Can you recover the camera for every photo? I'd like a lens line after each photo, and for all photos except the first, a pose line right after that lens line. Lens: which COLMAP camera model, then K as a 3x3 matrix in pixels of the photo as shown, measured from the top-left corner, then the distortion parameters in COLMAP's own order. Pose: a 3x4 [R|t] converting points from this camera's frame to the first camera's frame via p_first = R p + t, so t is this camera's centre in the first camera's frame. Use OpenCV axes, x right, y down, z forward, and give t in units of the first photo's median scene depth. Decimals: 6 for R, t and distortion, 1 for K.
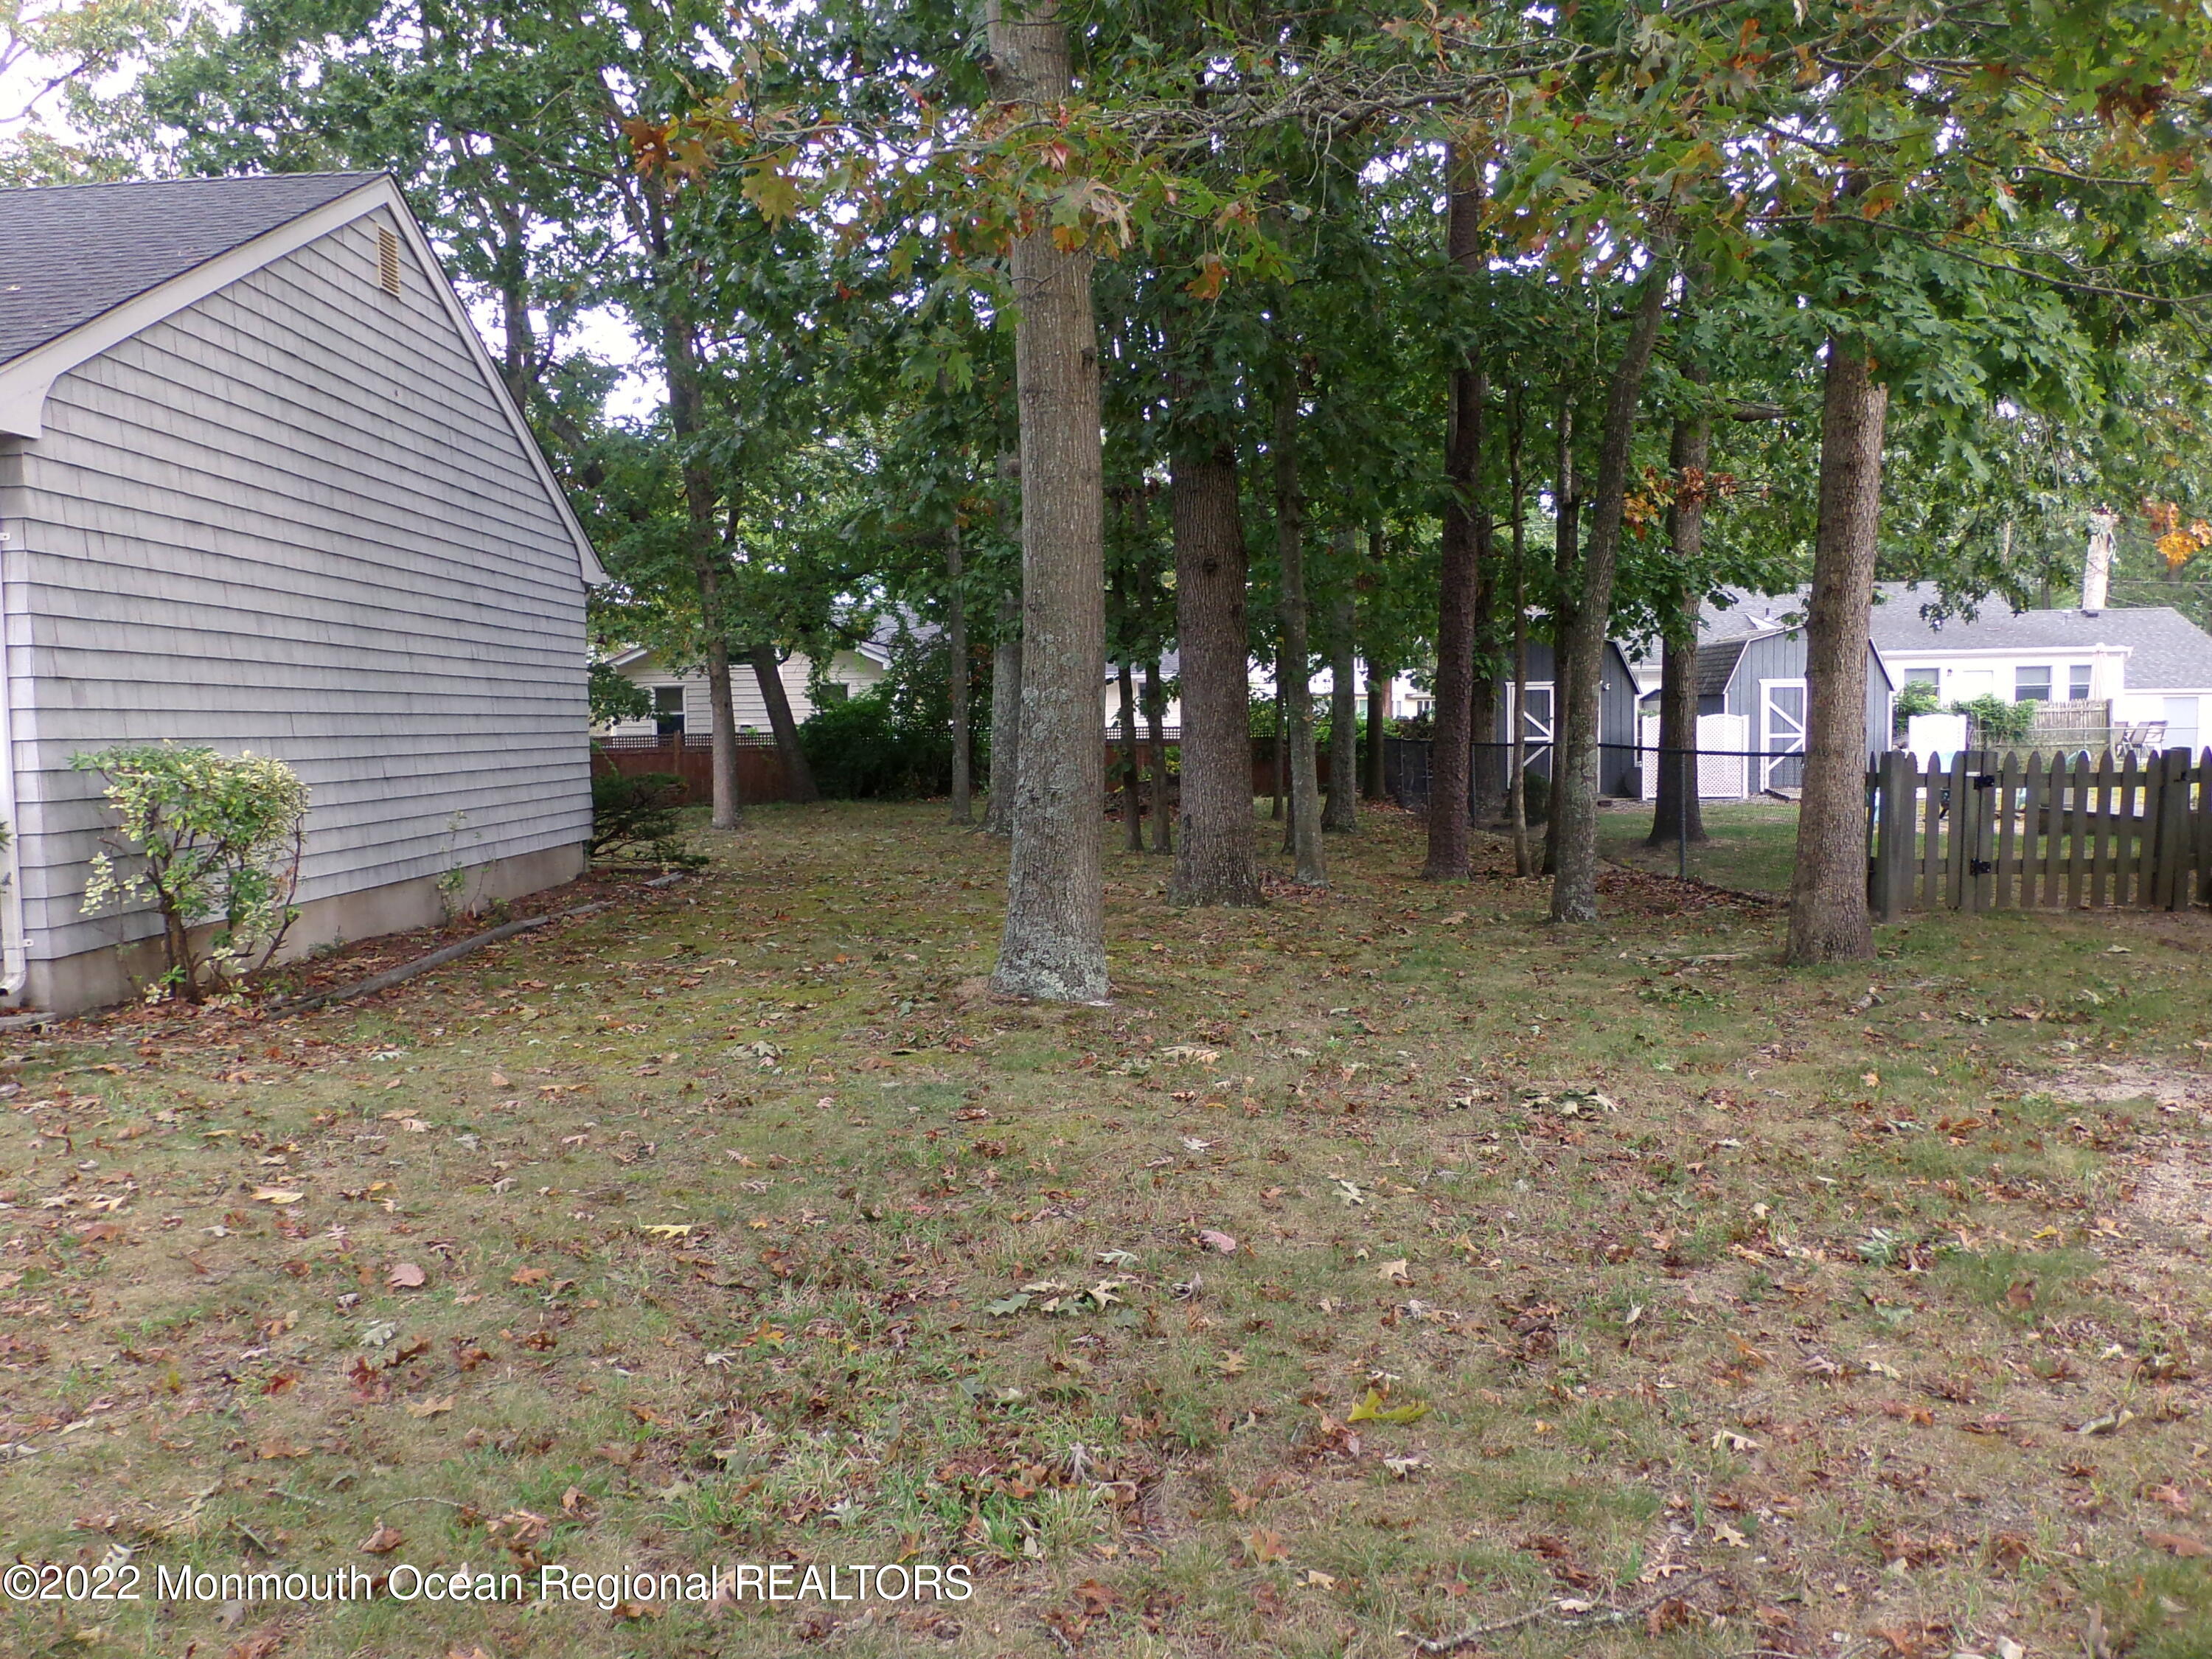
lens RADIAL K [[1706.4, 0, 1101.7], [0, 1706.4, 830.3], [0, 0, 1]] dist [-0.042601, 0.077192]
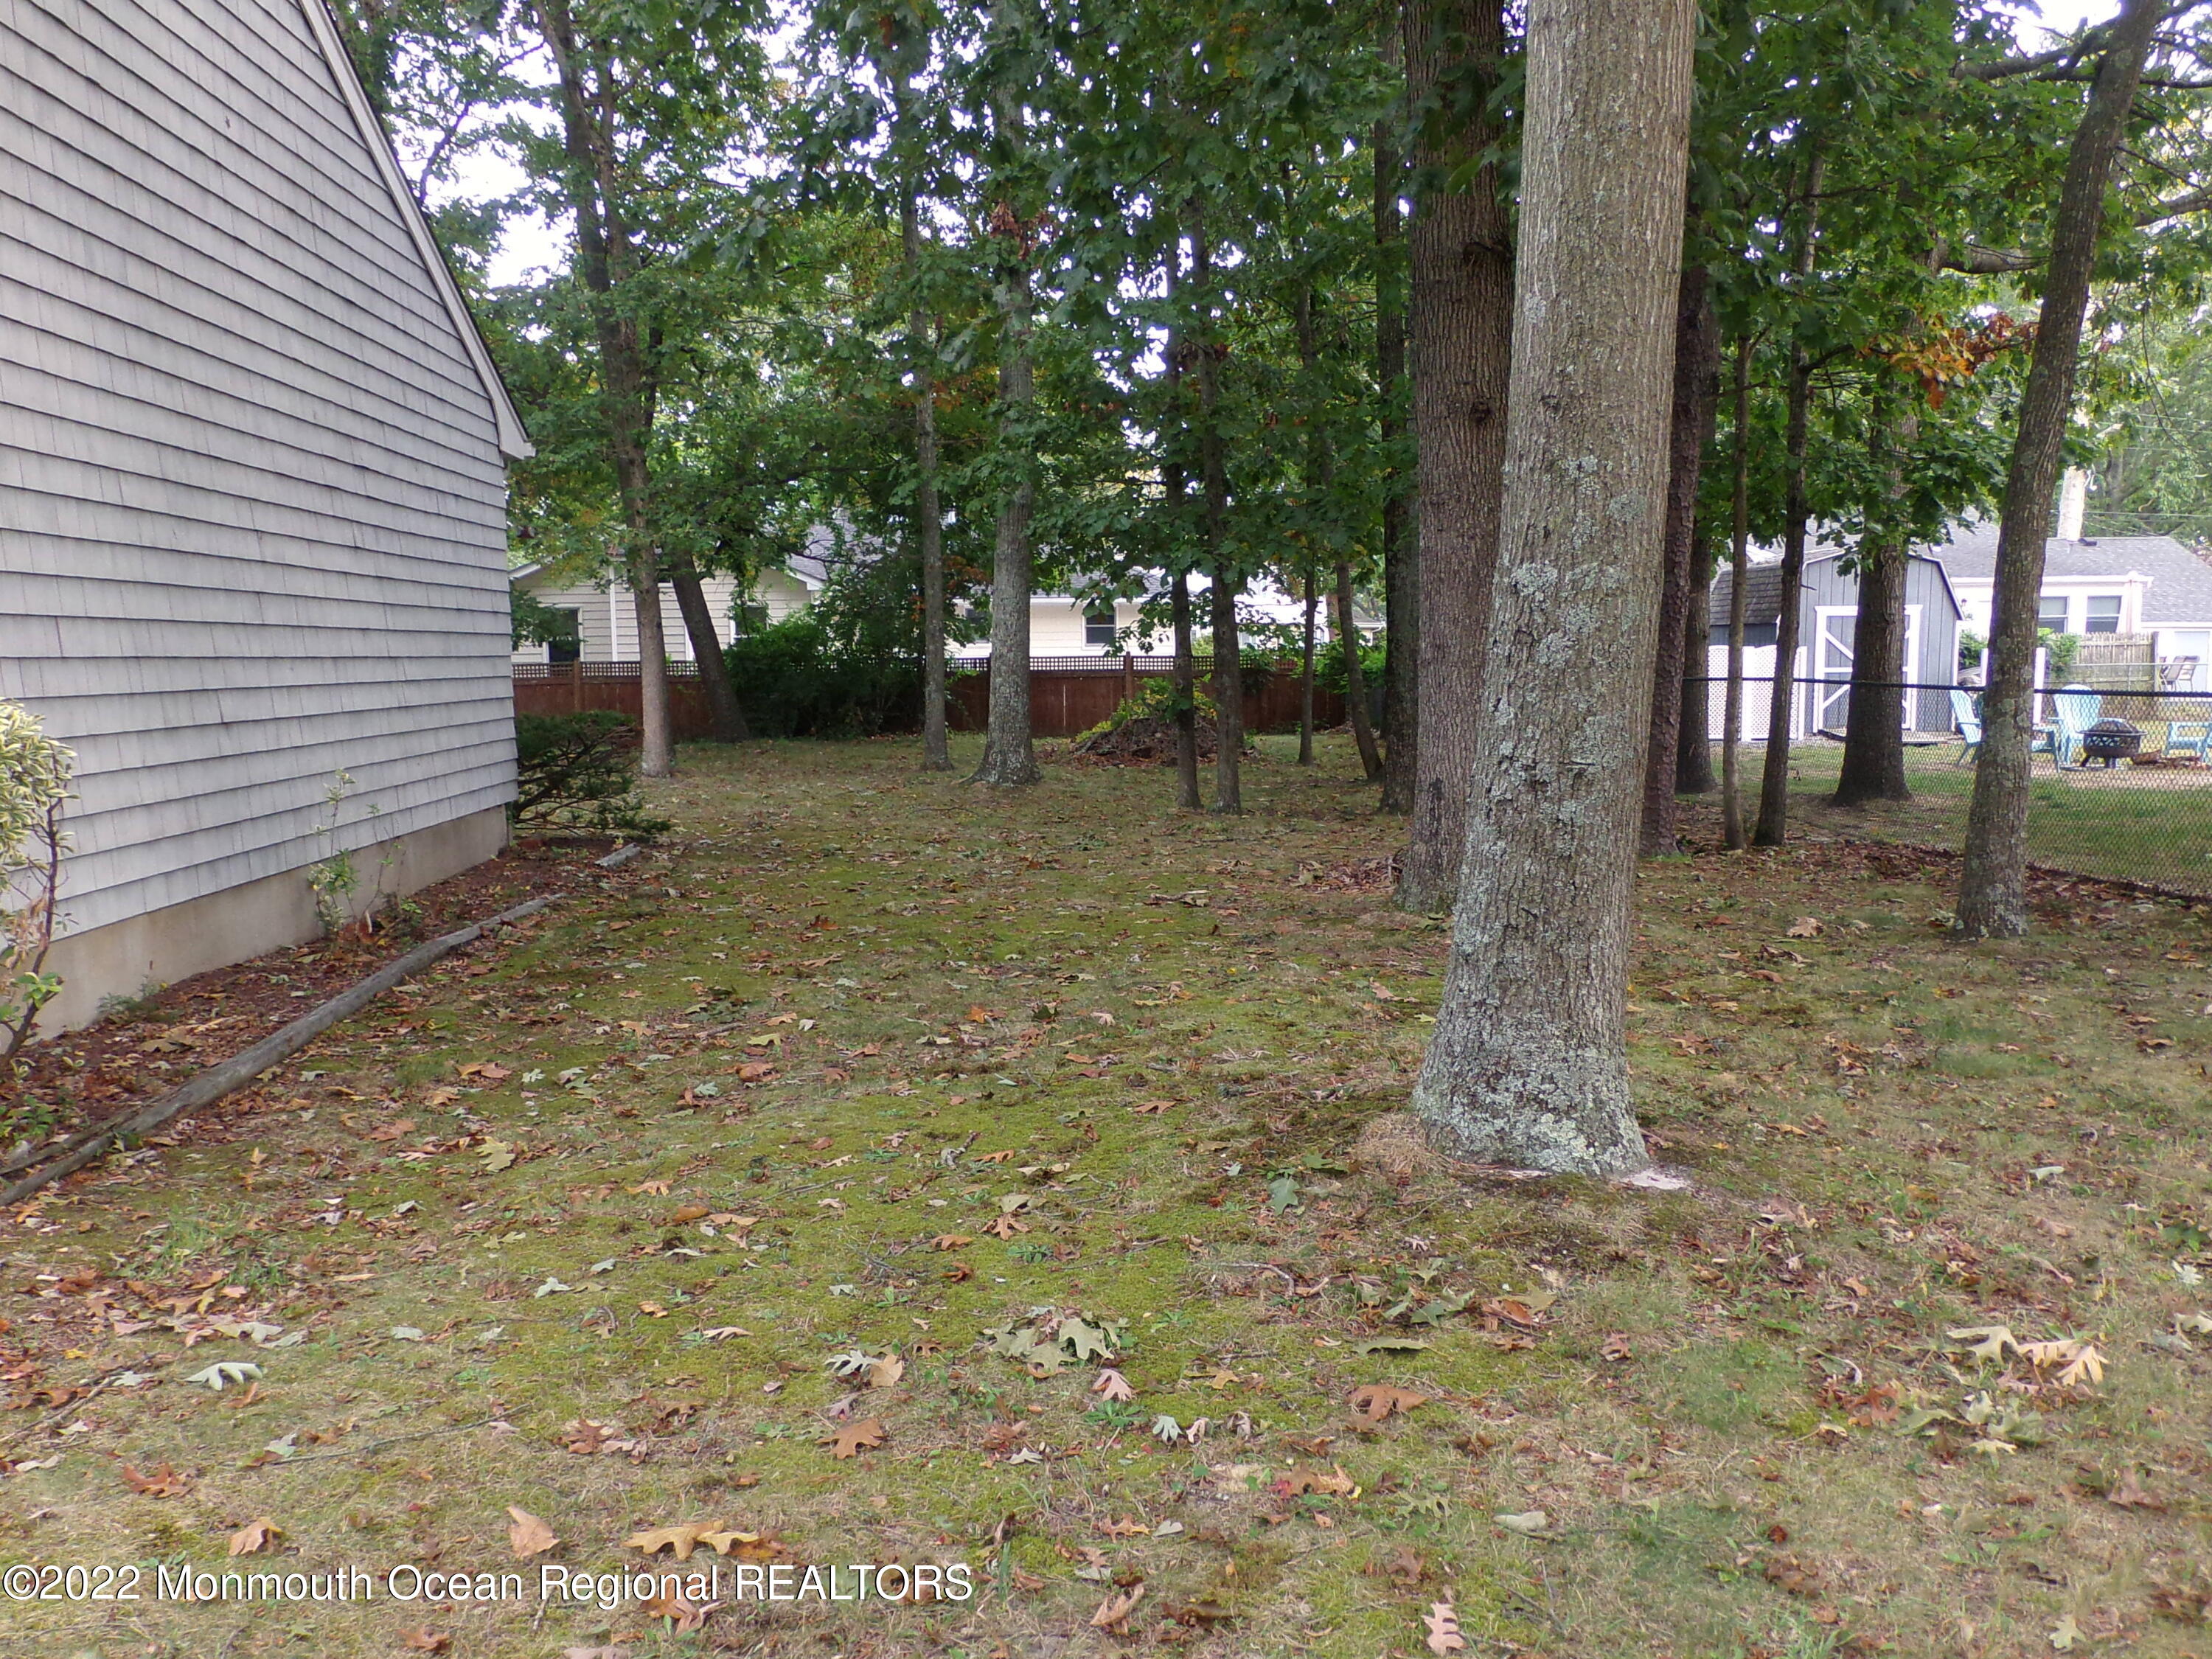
lens RADIAL K [[1706.4, 0, 1104.5], [0, 1706.4, 846.5], [0, 0, 1]] dist [-0.042601, 0.077192]
pose [[0.997248, -0.002489, 0.074102, -0.098433], [-0.001187, 0.998773, 0.049513, -0.011773], [-0.074134, -0.049465, 0.996021, 0.239005]]
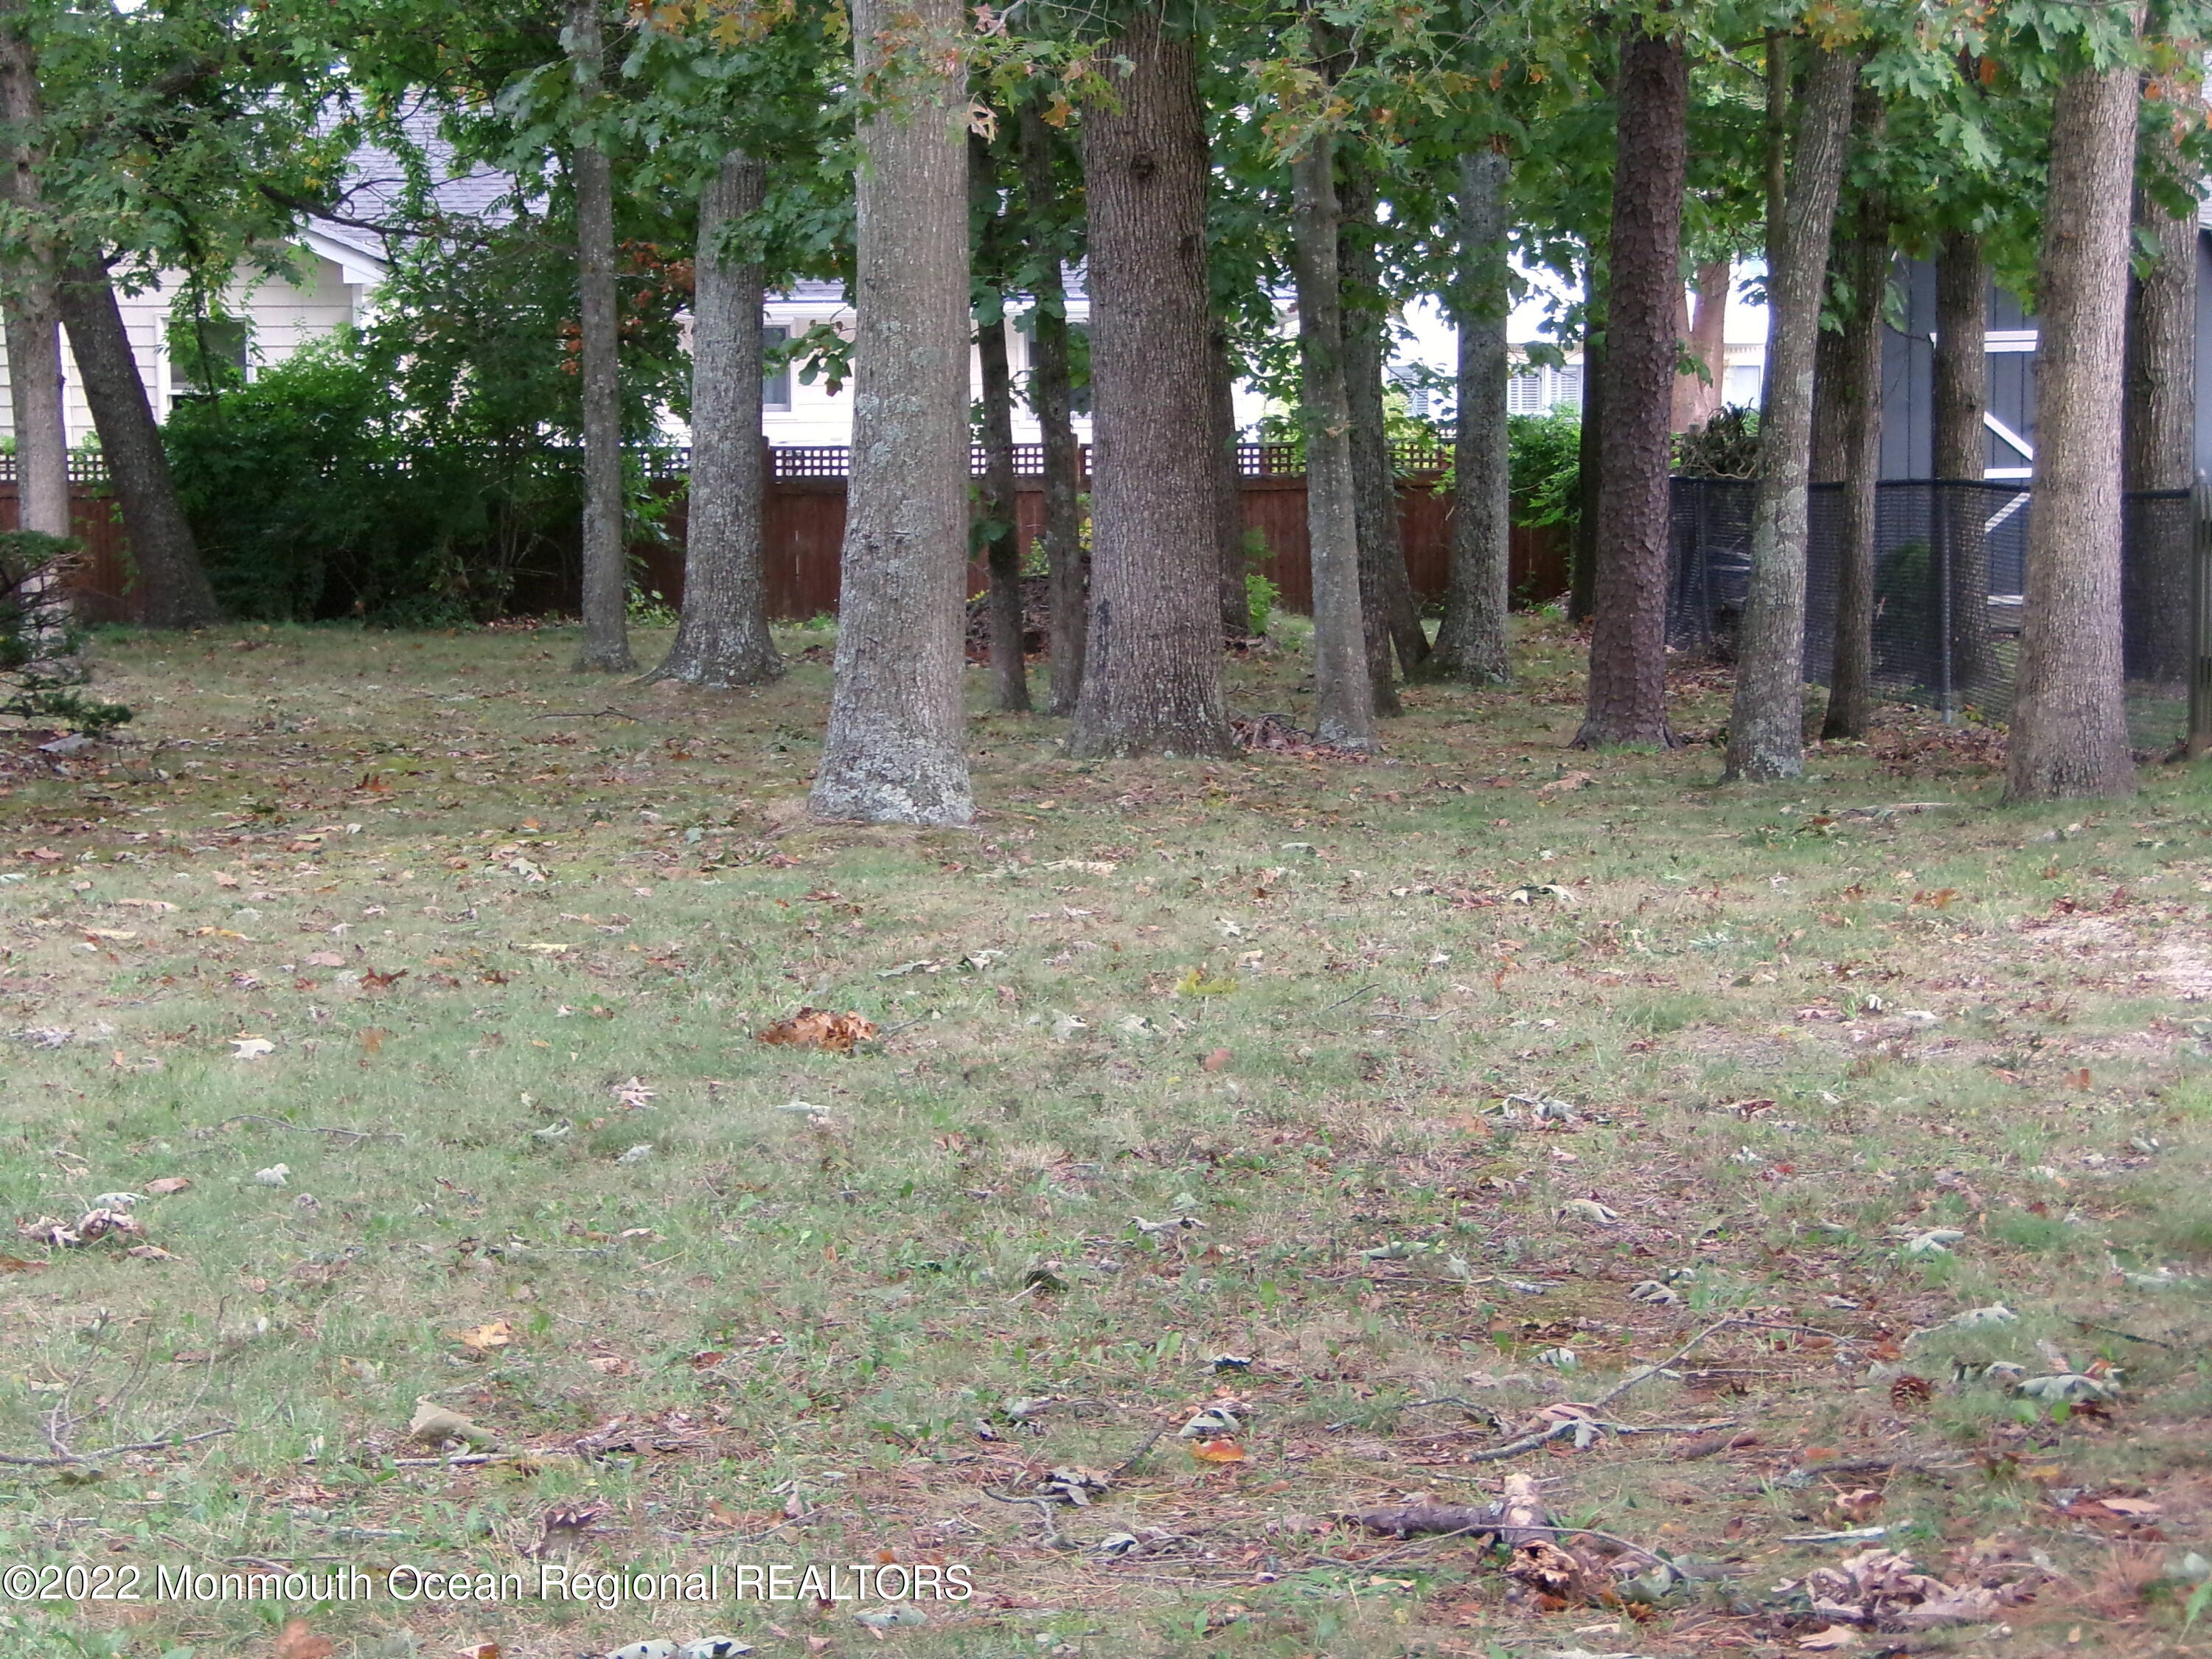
lens RADIAL K [[5709.1, 0, 1092.3], [0, 5709.1, 827.5], [0, 0, 1]] dist [0.455376, 0.000000]
pose [[0.999465, 0.001883, 0.032663, -0.012045], [-0.002115, 0.999973, 0.007085, 0.039788], [-0.032649, -0.007150, 0.999441, -0.687187]]
